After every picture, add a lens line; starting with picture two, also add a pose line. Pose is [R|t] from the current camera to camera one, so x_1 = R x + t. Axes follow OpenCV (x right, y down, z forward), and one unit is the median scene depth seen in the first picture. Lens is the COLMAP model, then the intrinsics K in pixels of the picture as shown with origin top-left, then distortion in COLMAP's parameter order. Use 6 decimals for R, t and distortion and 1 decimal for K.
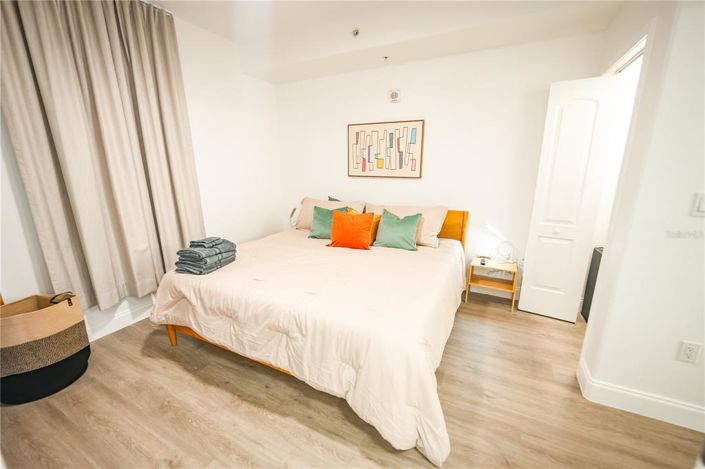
lens RADIAL K [[286.5, 0, 354.1], [0, 286.5, 235.7], [0, 0, 1]] dist [-0.005495, -0.002185]
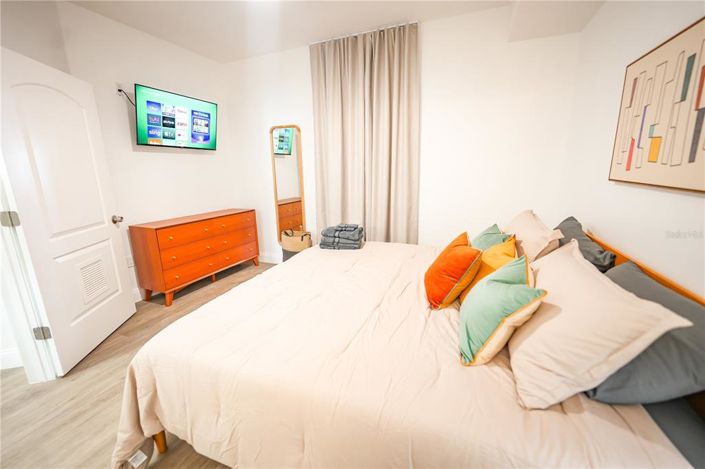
lens RADIAL K [[286.5, 0, 353.3], [0, 286.5, 235.6], [0, 0, 1]] dist [-0.005495, -0.002185]
pose [[0.109485, 0.231193, -0.966728, 0.459975], [-0.232569, 0.951537, 0.201221, -0.134320], [0.966398, 0.202800, 0.157947, 0.613945]]
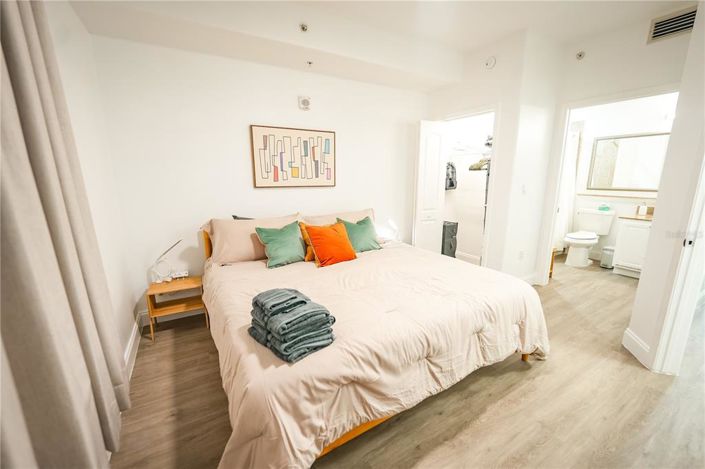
lens RADIAL K [[286.5, 0, 355.2], [0, 286.5, 237.2], [0, 0, 1]] dist [-0.005495, -0.002185]
pose [[0.529885, -0.179362, 0.828885, -0.644059], [0.211192, 0.974496, 0.075861, -0.082394], [-0.821352, 0.134856, 0.554251, 0.378272]]
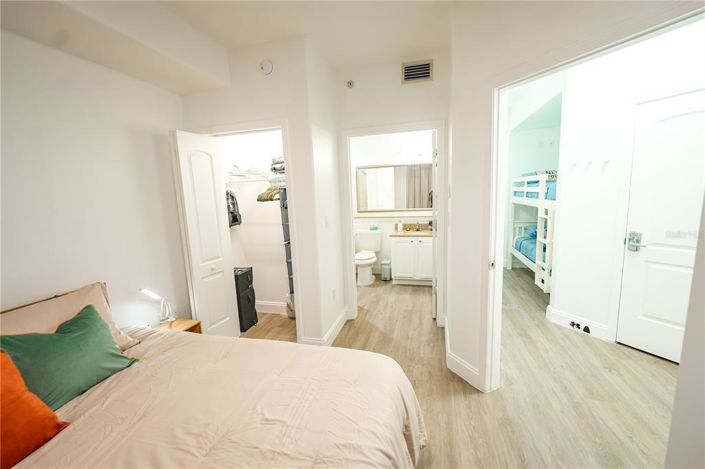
lens RADIAL K [[286.5, 0, 354.4], [0, 286.5, 234.3], [0, 0, 1]] dist [-0.005495, -0.002185]
pose [[-0.205456, -0.123877, 0.970795, -0.336983], [0.279777, 0.943125, 0.179558, -0.140404], [-0.937823, 0.308497, -0.159113, 0.496857]]
